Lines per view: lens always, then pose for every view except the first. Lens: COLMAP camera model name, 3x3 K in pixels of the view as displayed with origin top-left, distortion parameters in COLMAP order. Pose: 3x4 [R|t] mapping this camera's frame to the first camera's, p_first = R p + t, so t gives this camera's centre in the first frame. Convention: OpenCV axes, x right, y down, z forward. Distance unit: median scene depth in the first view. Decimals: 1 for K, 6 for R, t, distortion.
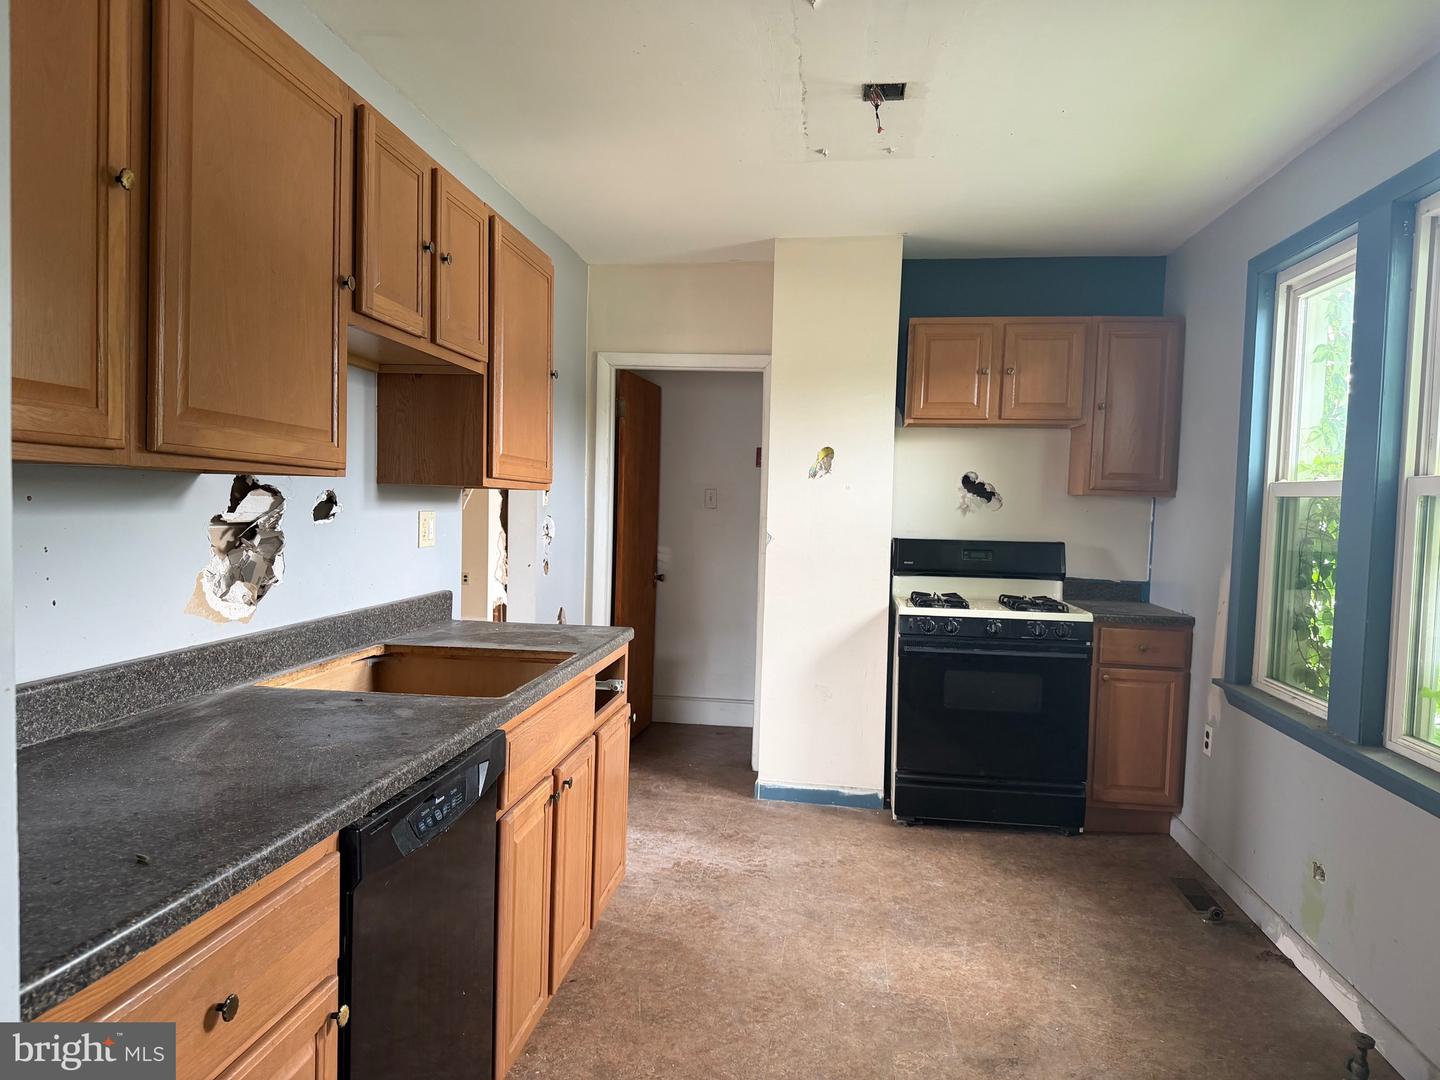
lens RADIAL K [[1001.5, 0, 710.4], [0, 1001.5, 541.2], [0, 0, 1]] dist [0.132477, -0.174959]
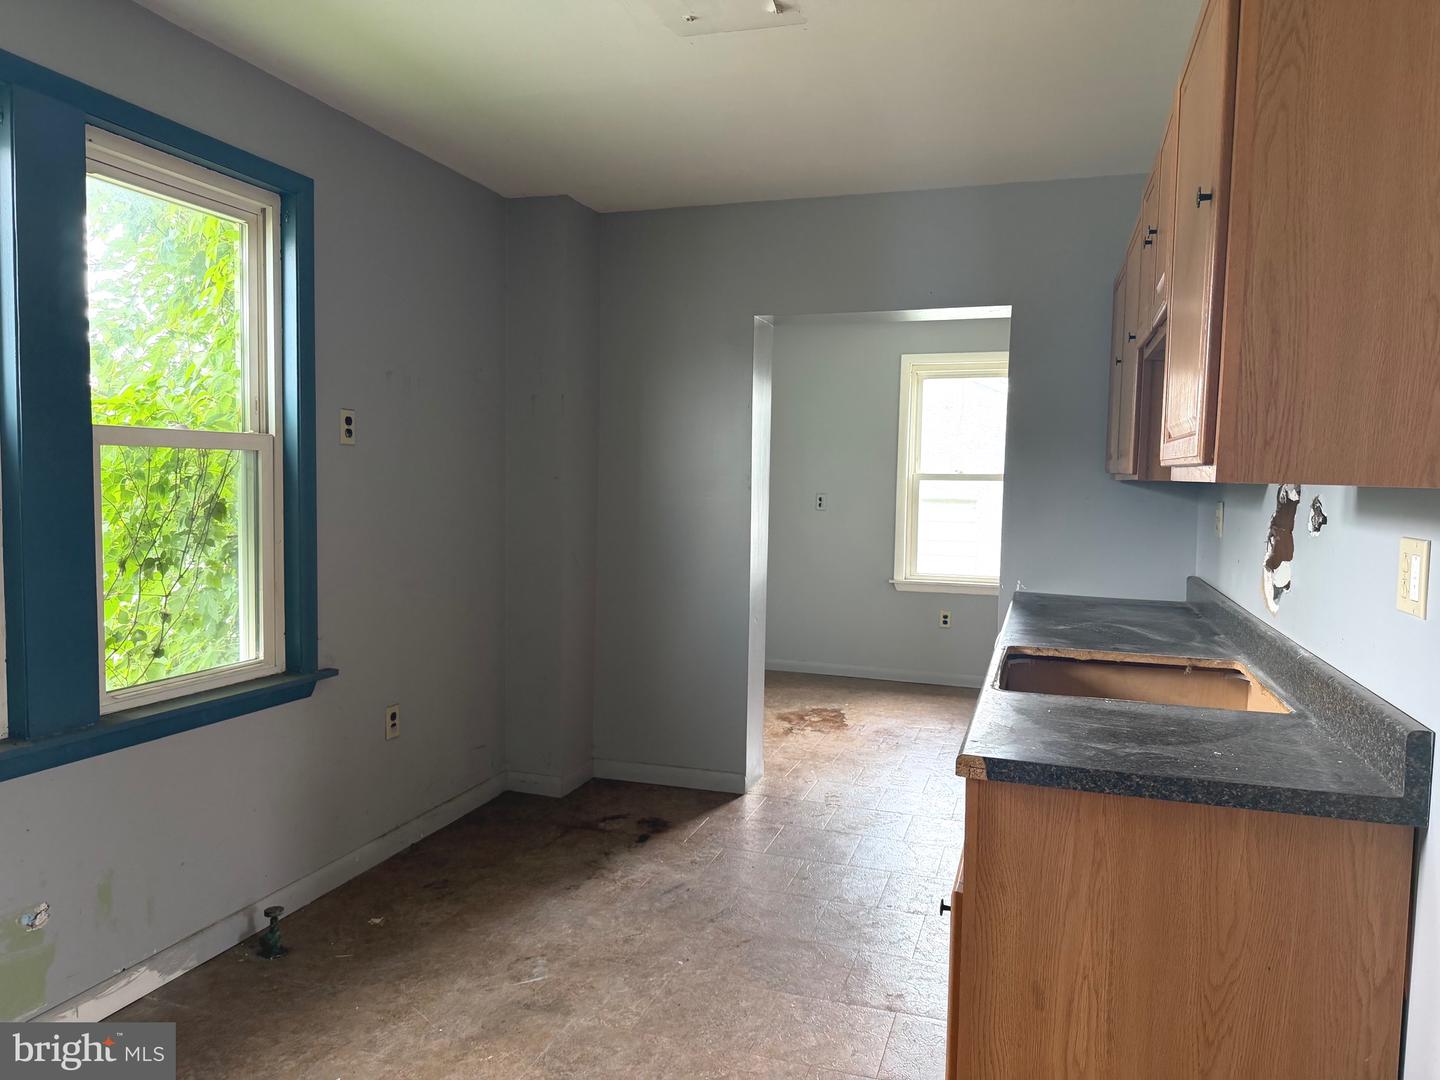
lens RADIAL K [[1001.5, 0, 710.4], [0, 1001.5, 541.2], [0, 0, 1]] dist [0.132477, -0.174959]
pose [[-0.980695, -0.065485, 0.184252, -0.045663], [-0.045327, 0.992722, 0.111570, -0.081728], [-0.190217, 0.101064, -0.976526, 1.834040]]
